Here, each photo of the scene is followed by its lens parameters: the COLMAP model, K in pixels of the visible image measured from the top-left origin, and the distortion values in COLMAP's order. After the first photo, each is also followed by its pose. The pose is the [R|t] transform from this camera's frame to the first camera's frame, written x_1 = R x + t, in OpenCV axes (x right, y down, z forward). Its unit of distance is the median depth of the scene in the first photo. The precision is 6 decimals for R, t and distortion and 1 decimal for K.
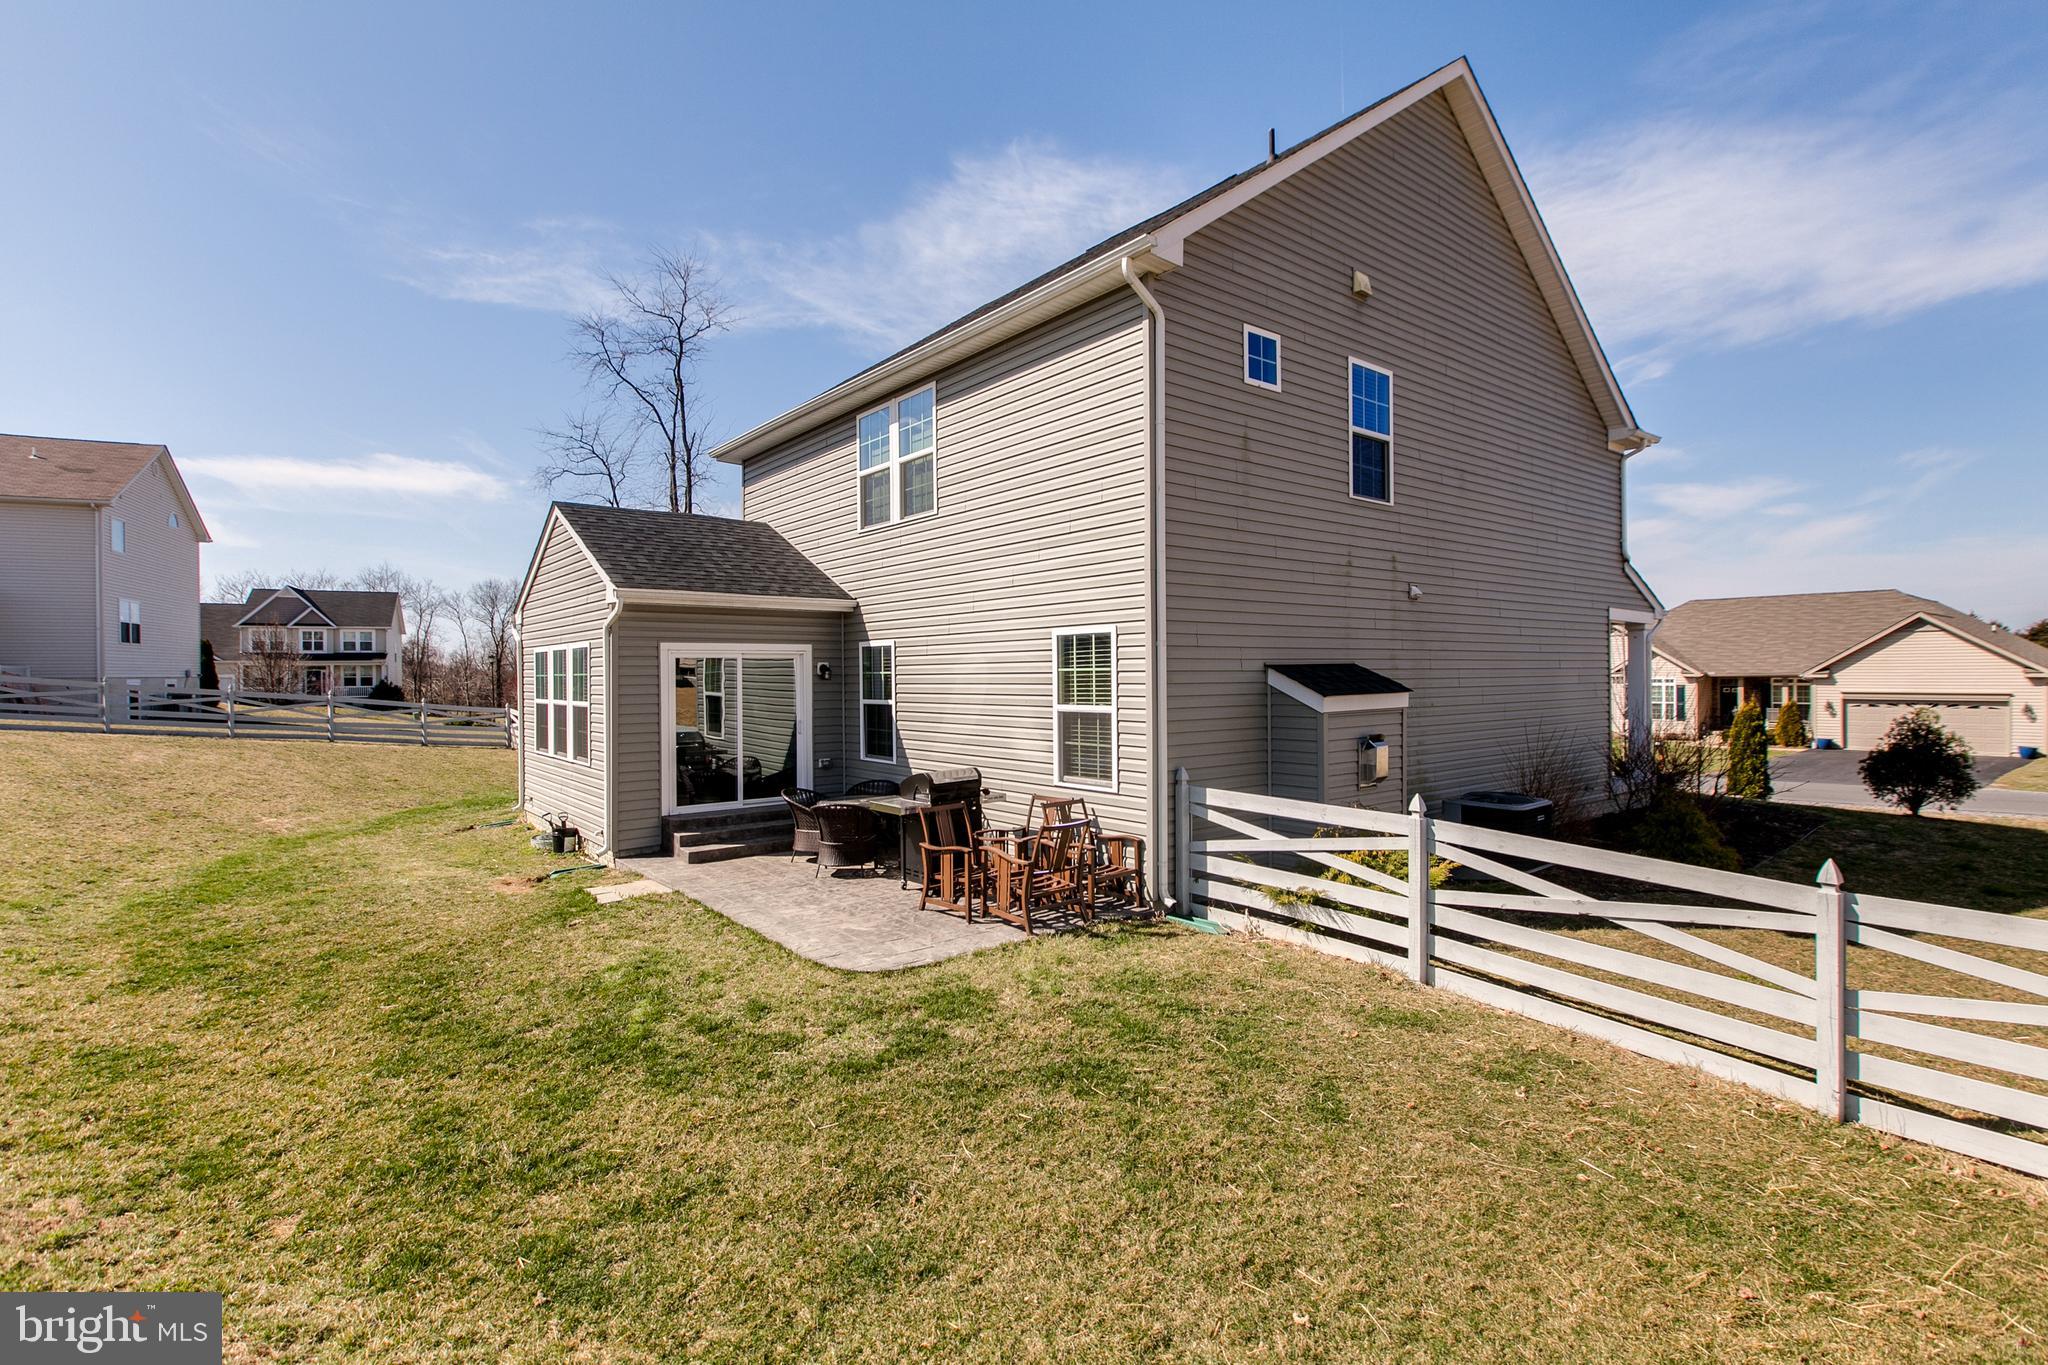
lens RADIAL K [[966.9, 0, 1005.0], [0, 966.9, 683.2], [0, 0, 1]] dist [-0.003829, -0.001649]
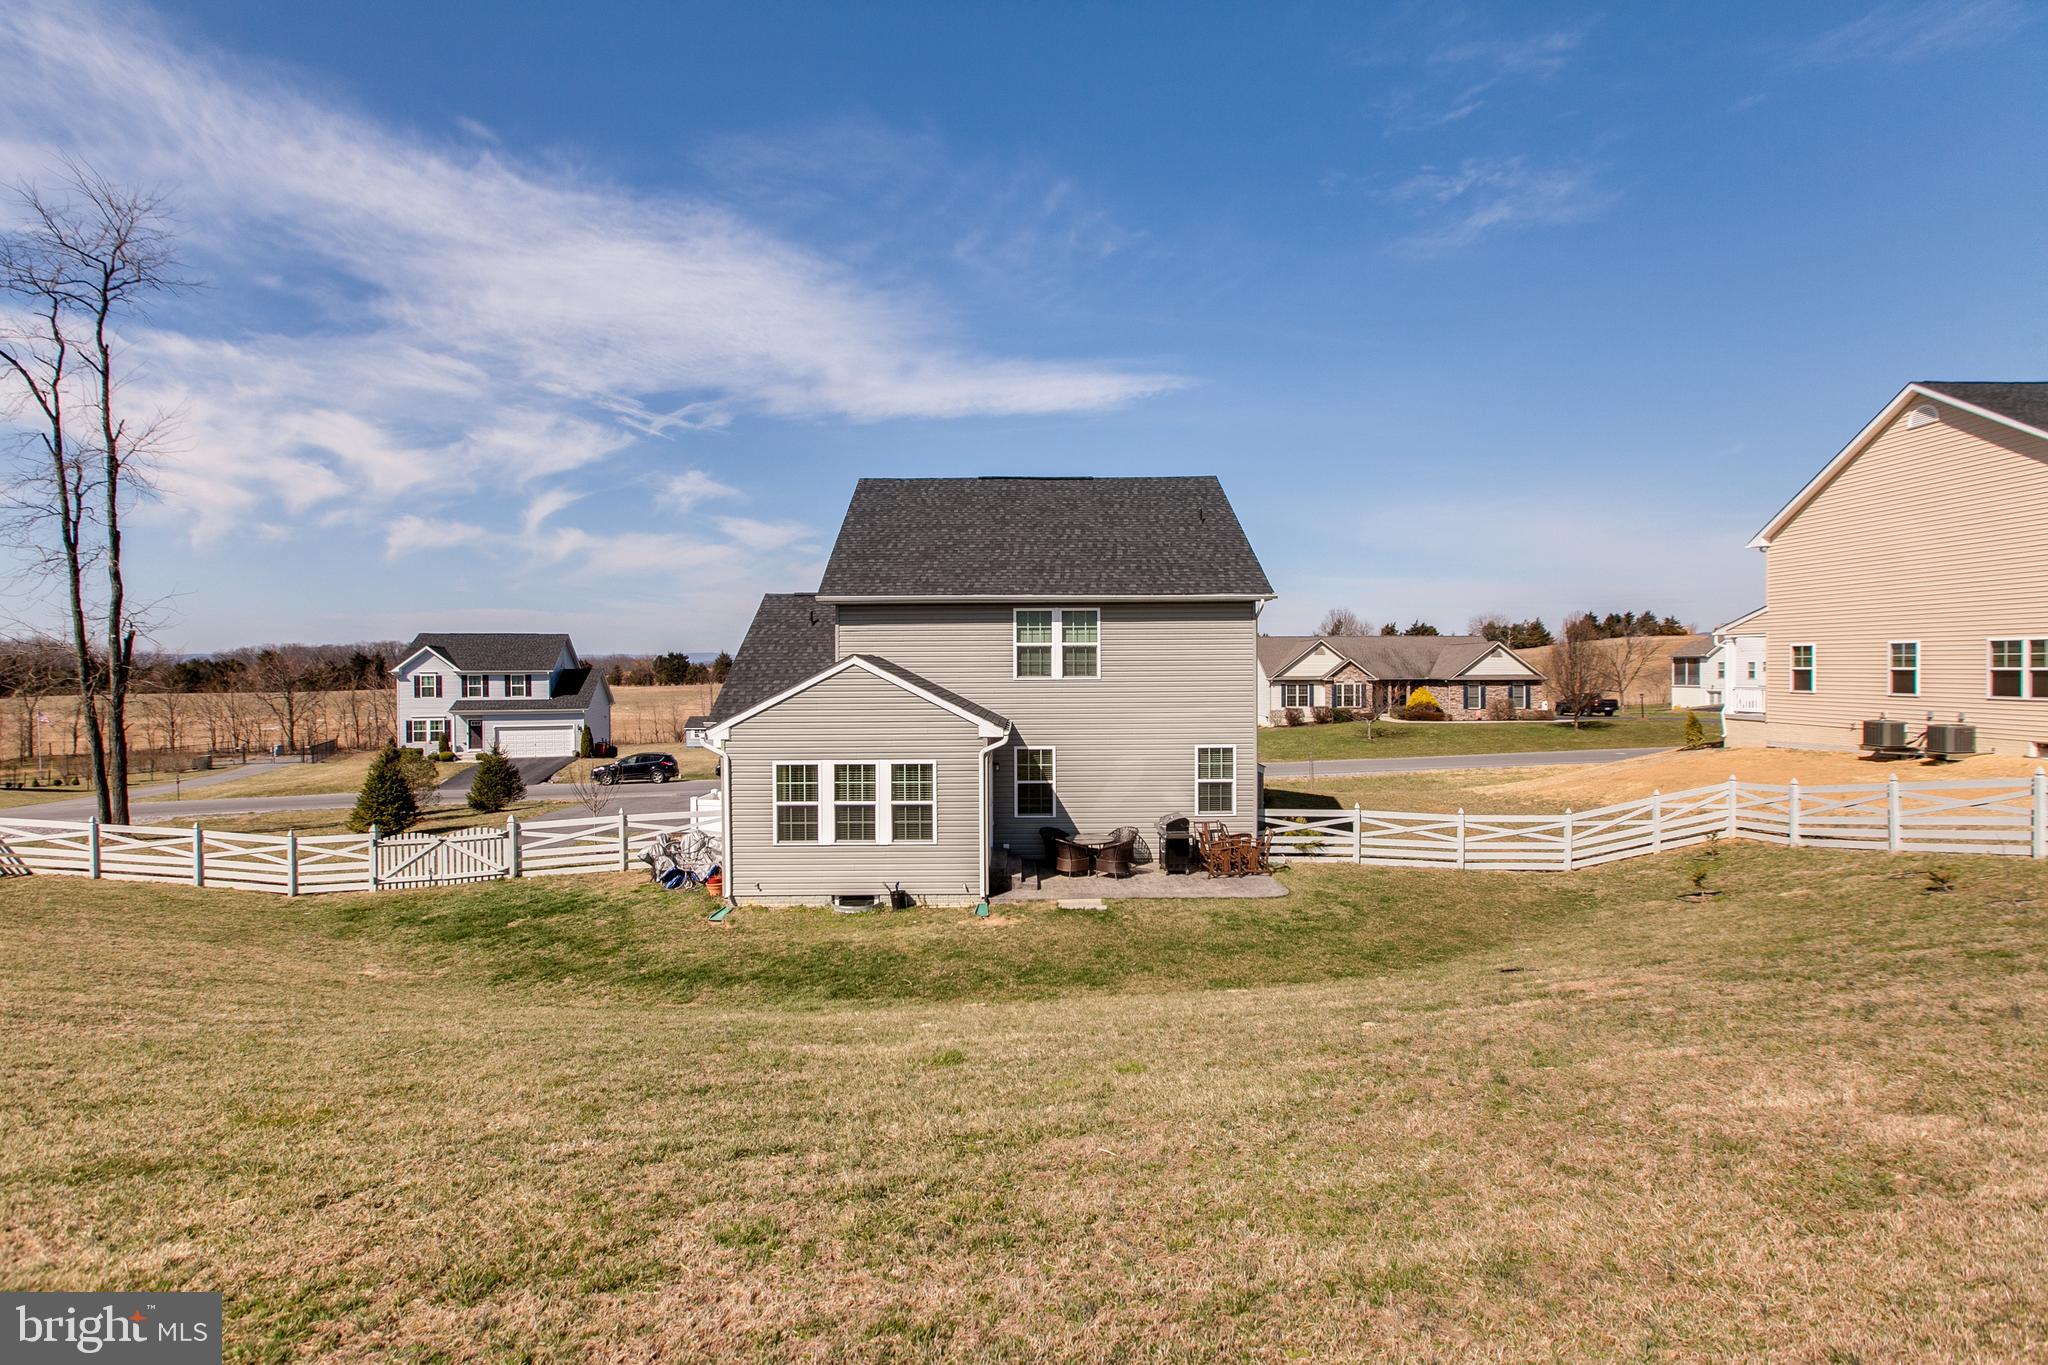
lens RADIAL K [[966.9, 0, 1005.0], [0, 966.9, 683.2], [0, 0, 1]] dist [-0.003829, -0.001649]
pose [[0.598074, -0.010989, 0.801365, -1.587383], [0.005039, 0.999938, 0.009951, -0.177073], [-0.801425, -0.001913, 0.598093, 0.036176]]
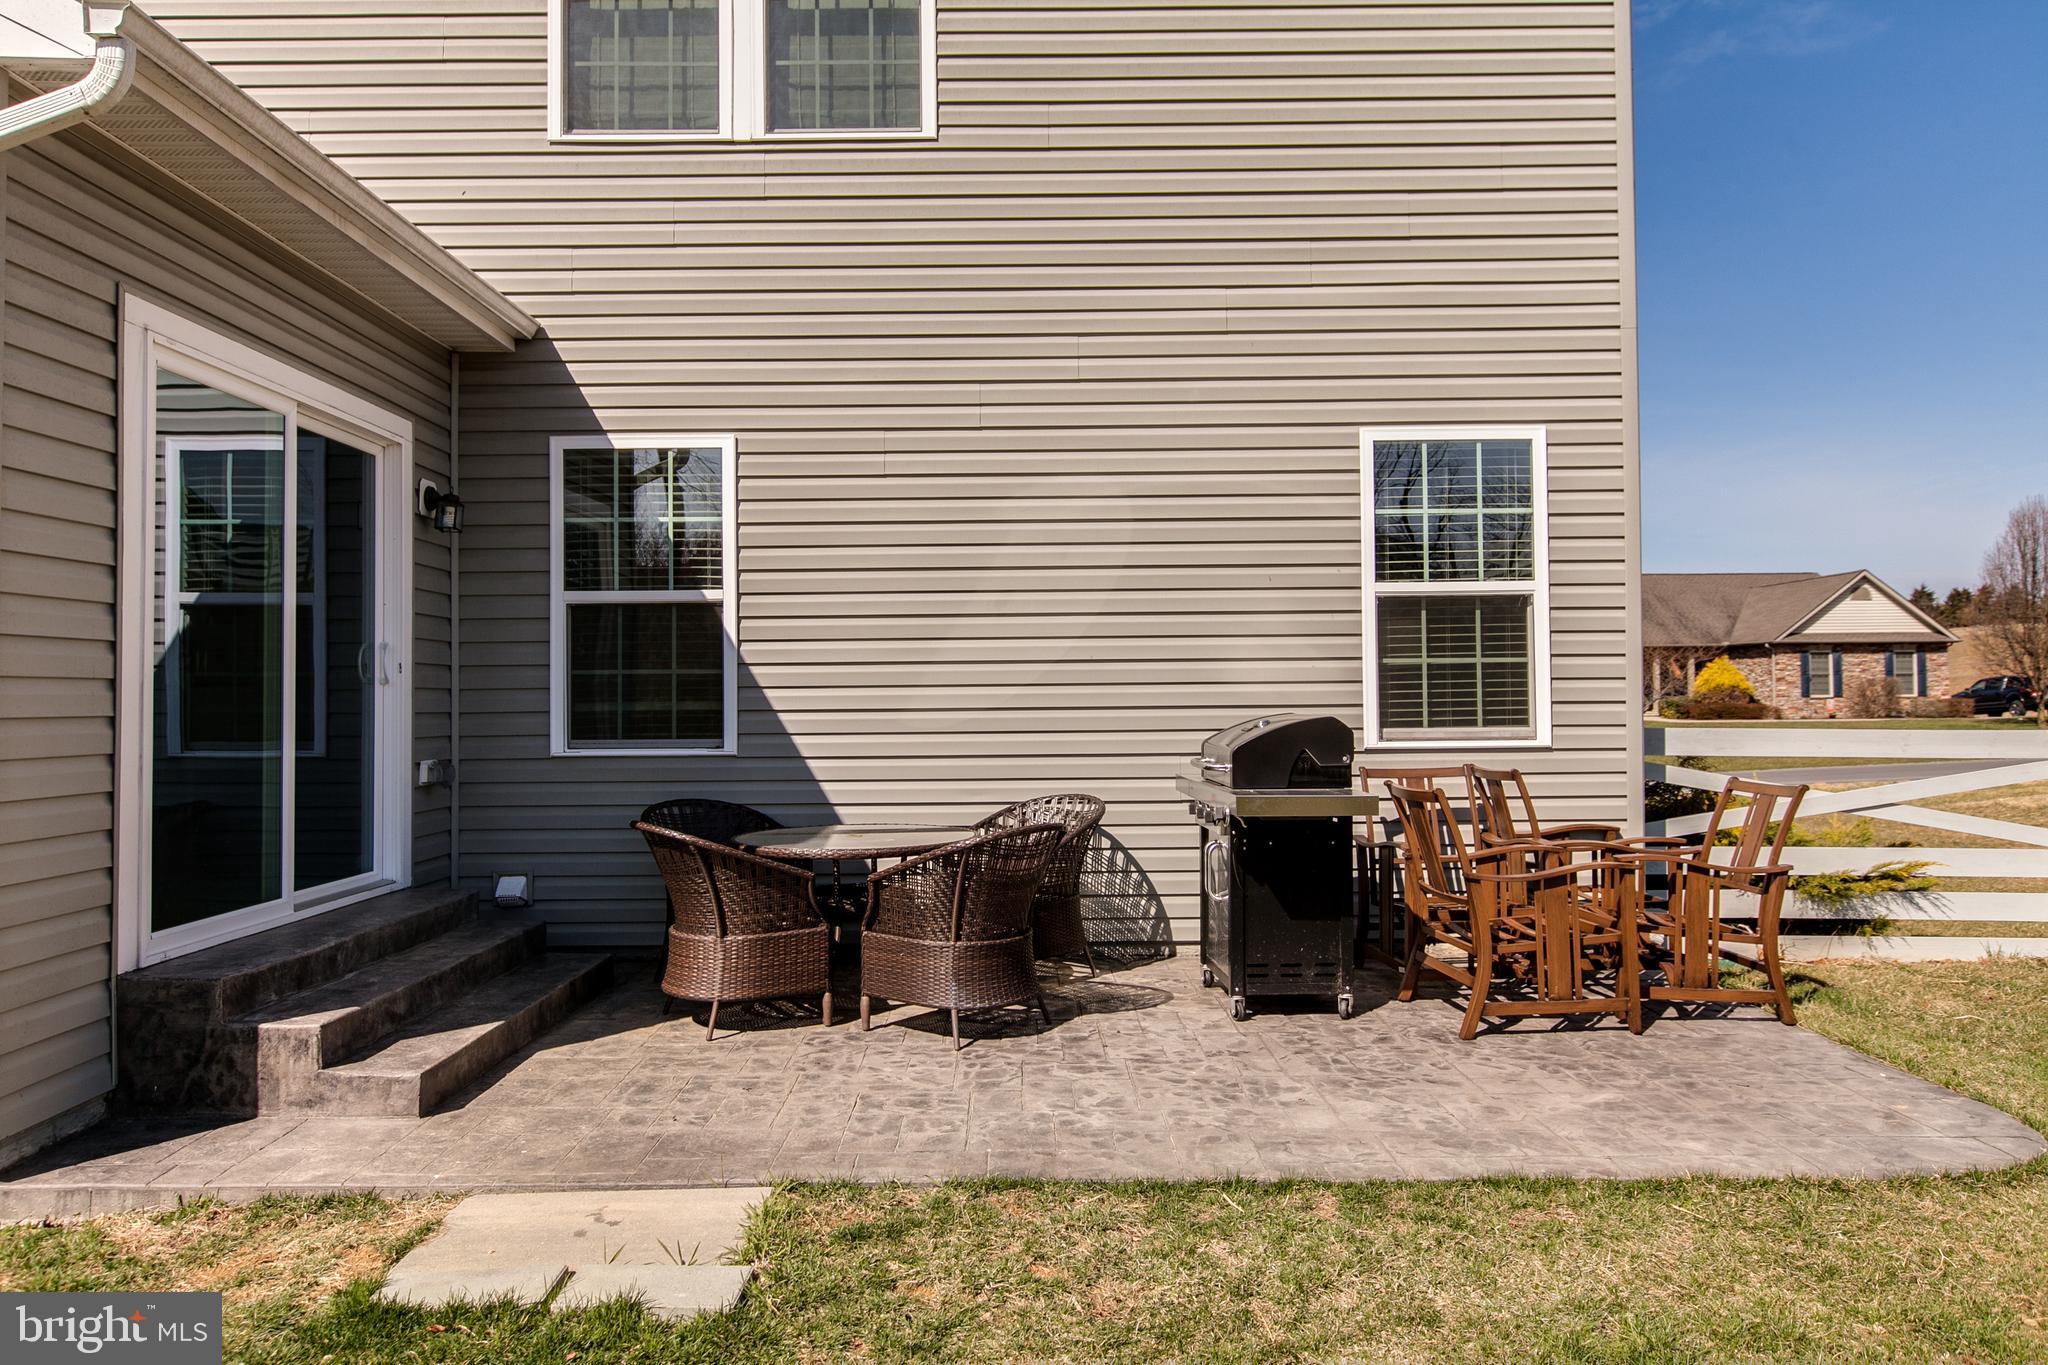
lens RADIAL K [[1380.4, 0, 994.0], [0, 1380.4, 680.1], [0, 0, 1]] dist [0.002077, -0.001723]
pose [[0.610974, 0.016257, 0.791483, -0.499206], [0.010338, 0.999540, -0.028511, 0.072469], [-0.791583, 0.025601, 0.610525, 0.592484]]
